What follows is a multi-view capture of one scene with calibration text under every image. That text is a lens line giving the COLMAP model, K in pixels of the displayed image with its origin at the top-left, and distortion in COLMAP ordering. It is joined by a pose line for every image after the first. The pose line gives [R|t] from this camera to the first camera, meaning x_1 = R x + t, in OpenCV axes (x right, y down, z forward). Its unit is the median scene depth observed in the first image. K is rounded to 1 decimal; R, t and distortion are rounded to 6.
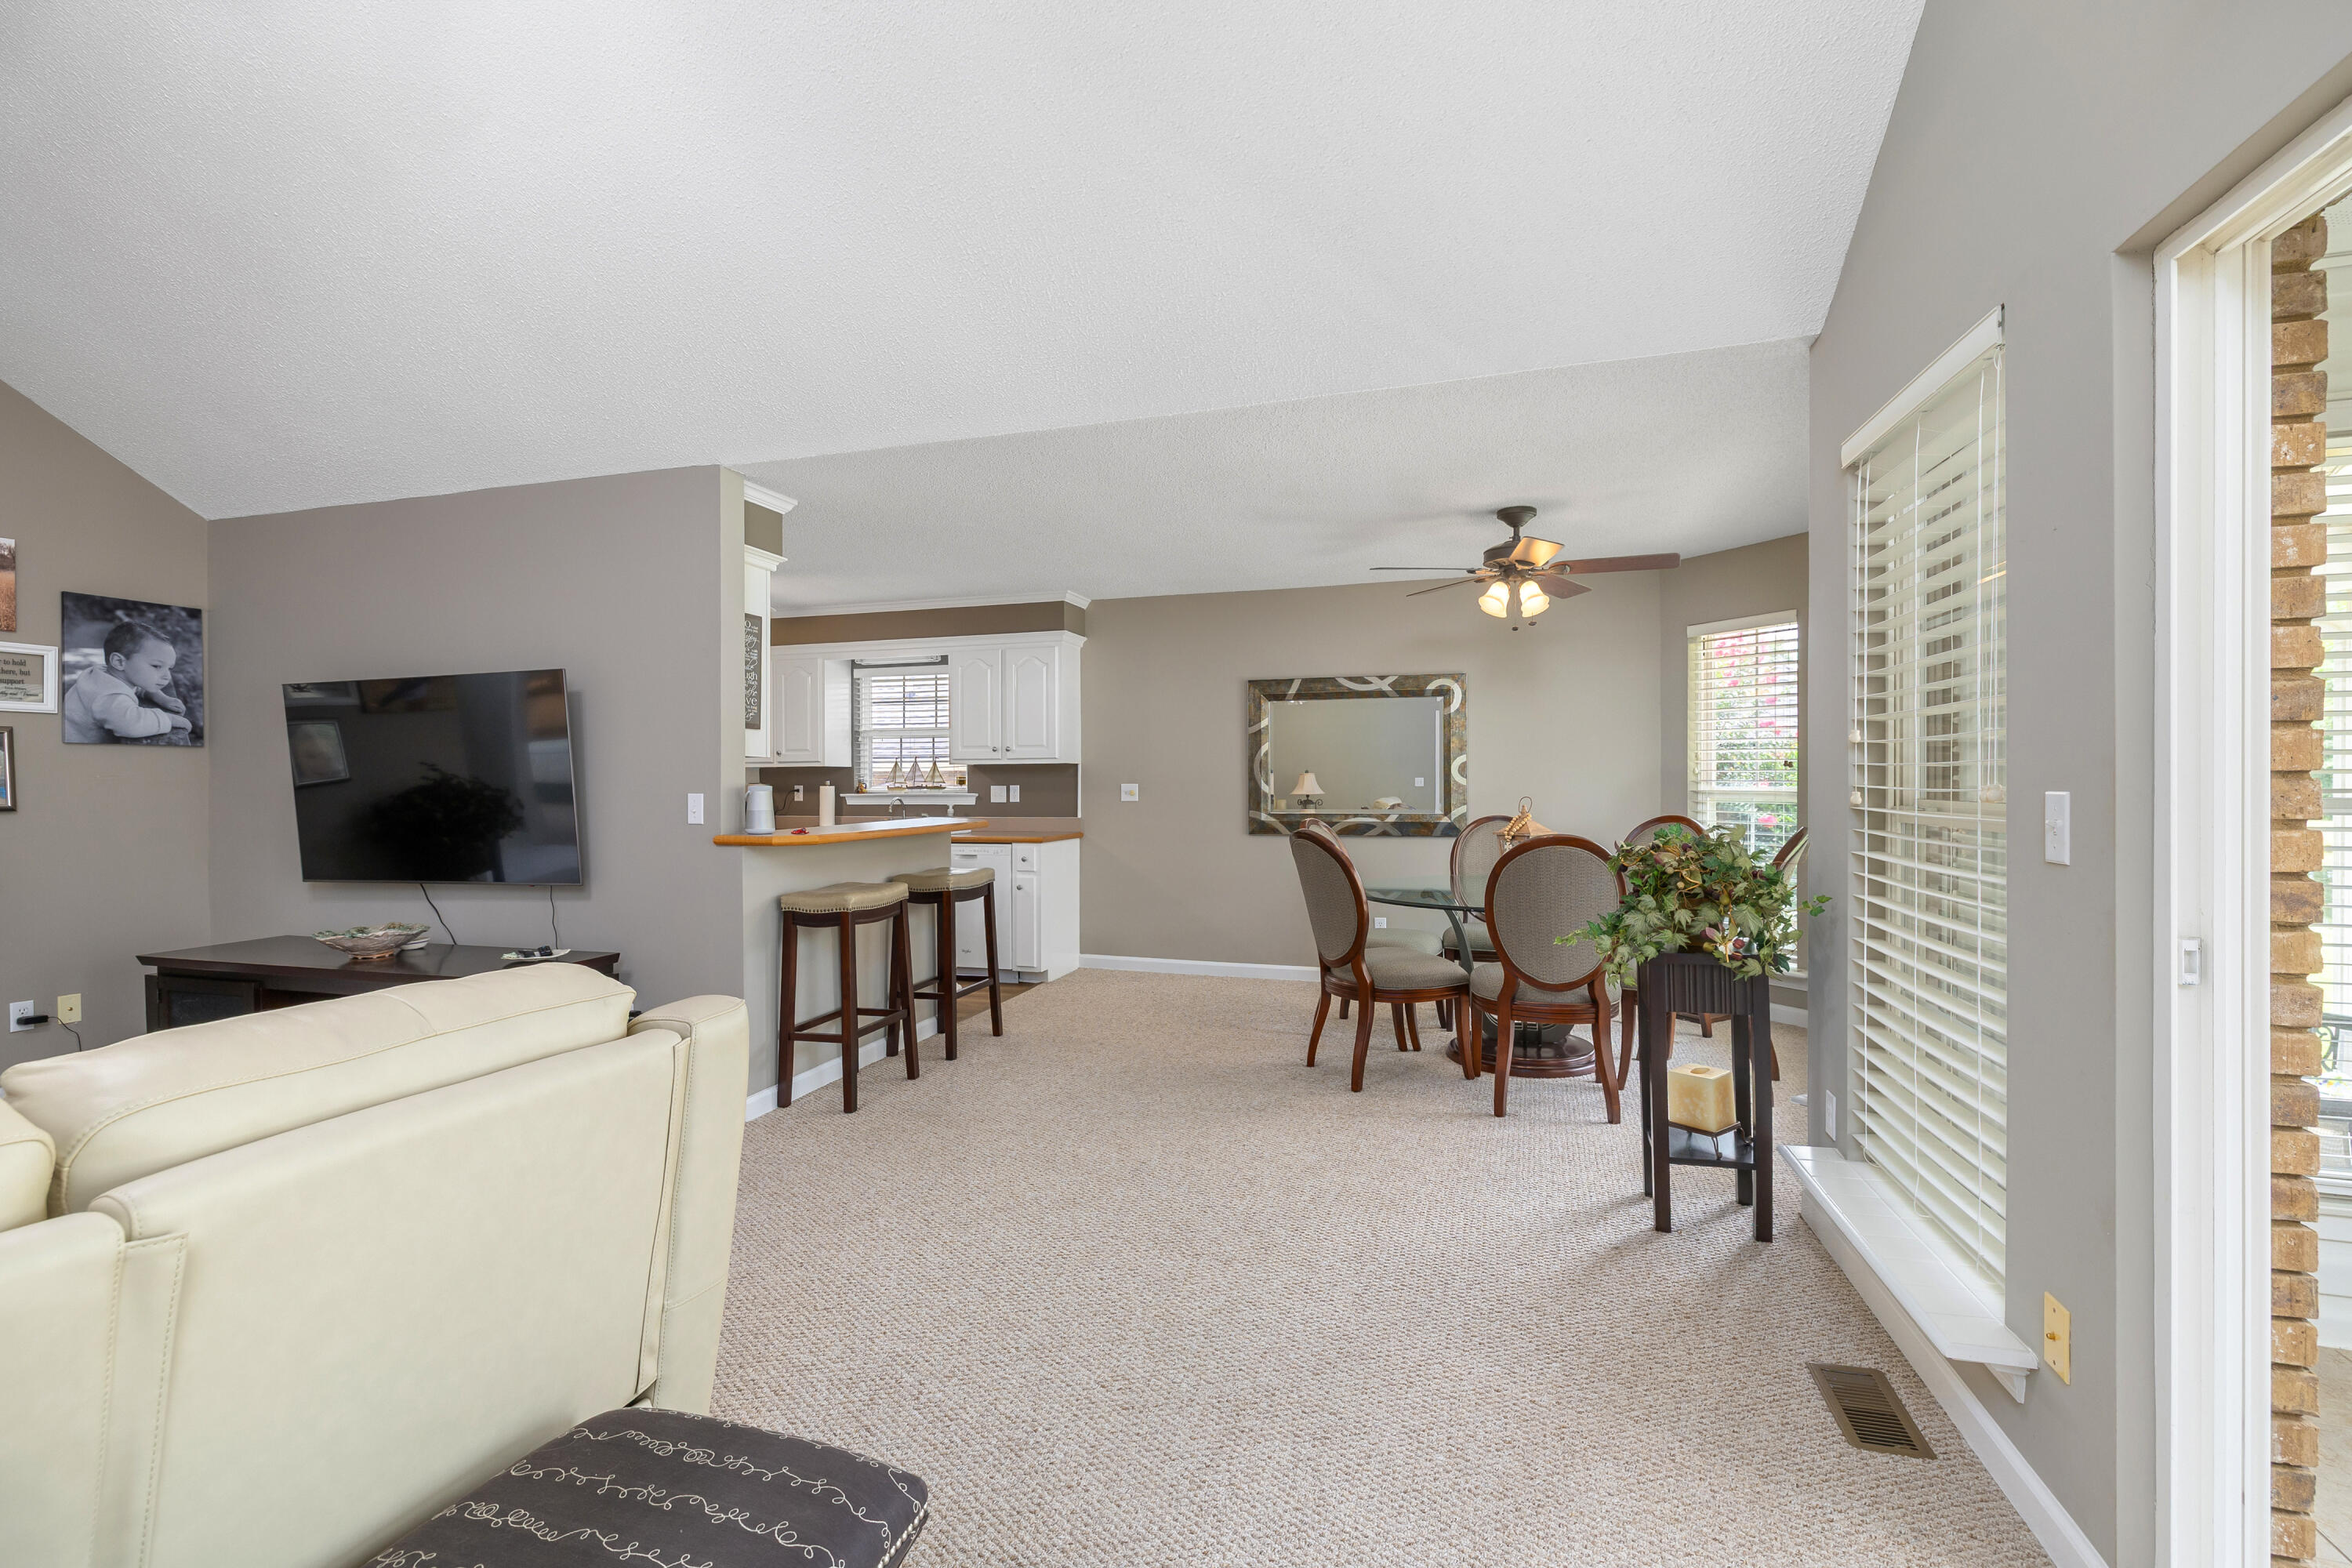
lens RADIAL K [[1014.0, 0, 1149.5], [0, 1014.0, 786.7], [0, 0, 1]] dist [-0.000501, 0.000004]
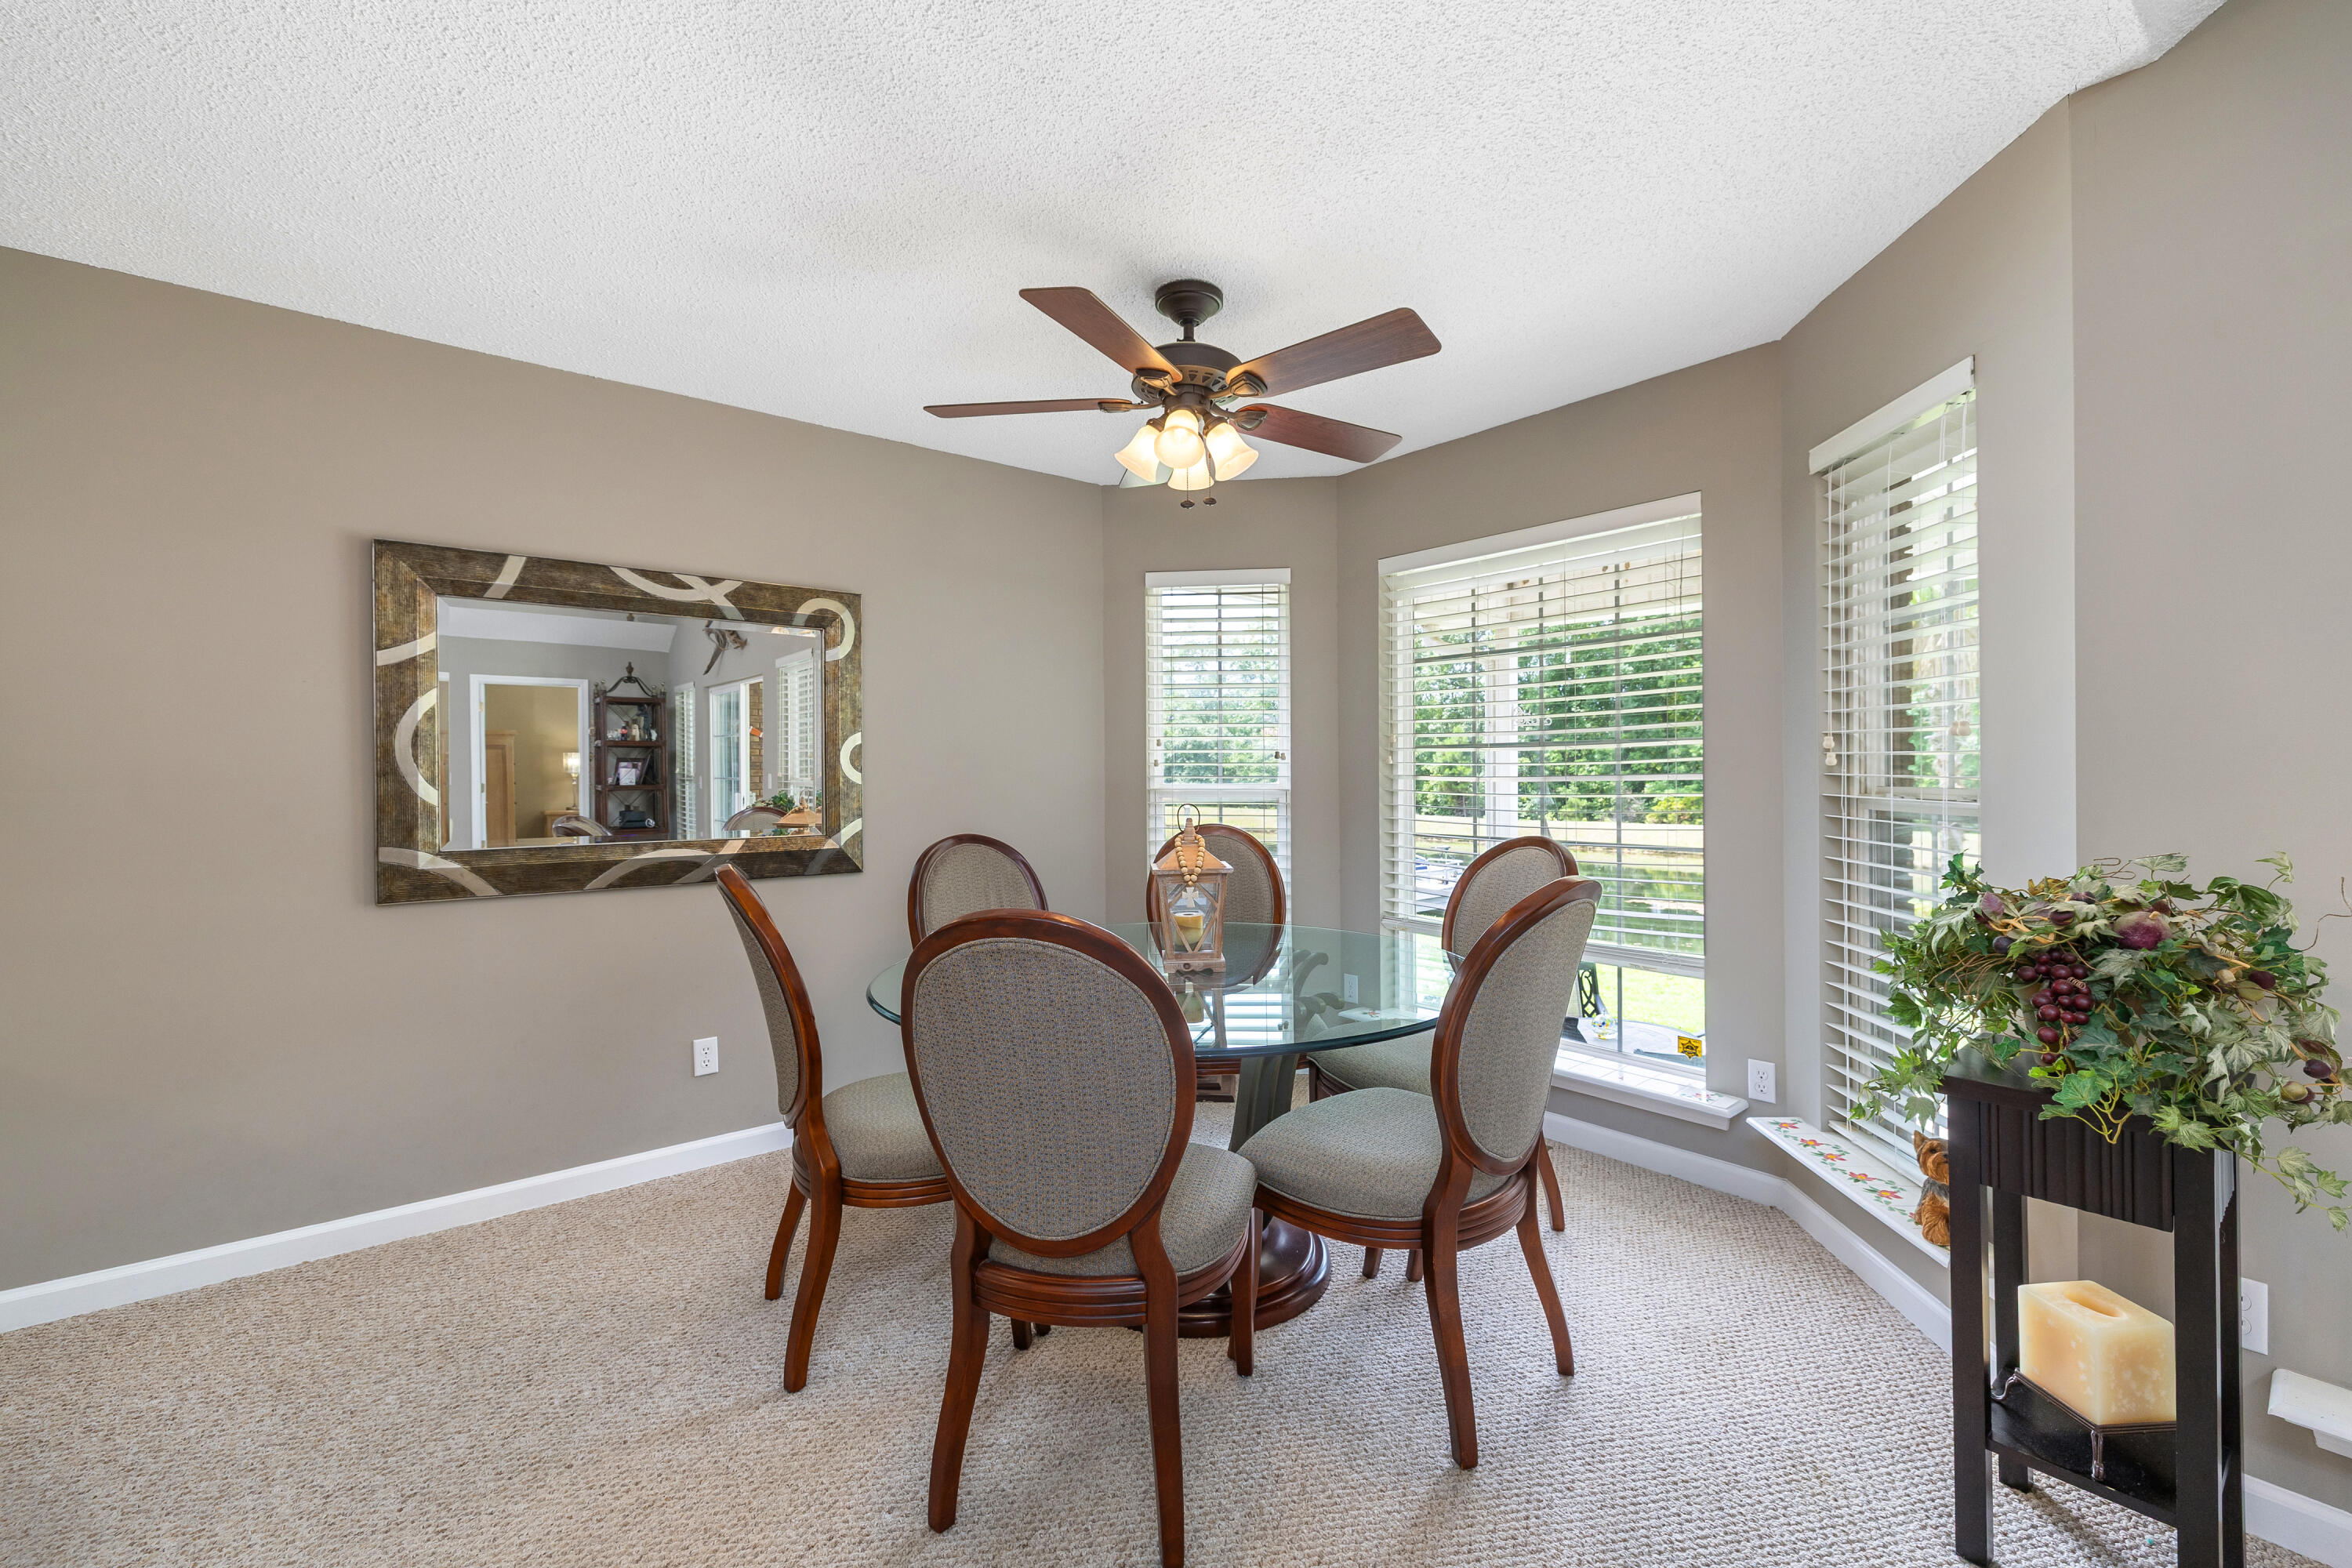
lens RADIAL K [[1014.0, 0, 1181.4], [0, 1014.0, 779.1], [0, 0, 1]] dist [-0.000501, 0.000004]
pose [[0.527768, -0.001886, 0.849386, -0.088590], [0.009571, 0.999947, -0.003727, -0.000362], [-0.849335, 0.010096, 0.527758, 0.518171]]
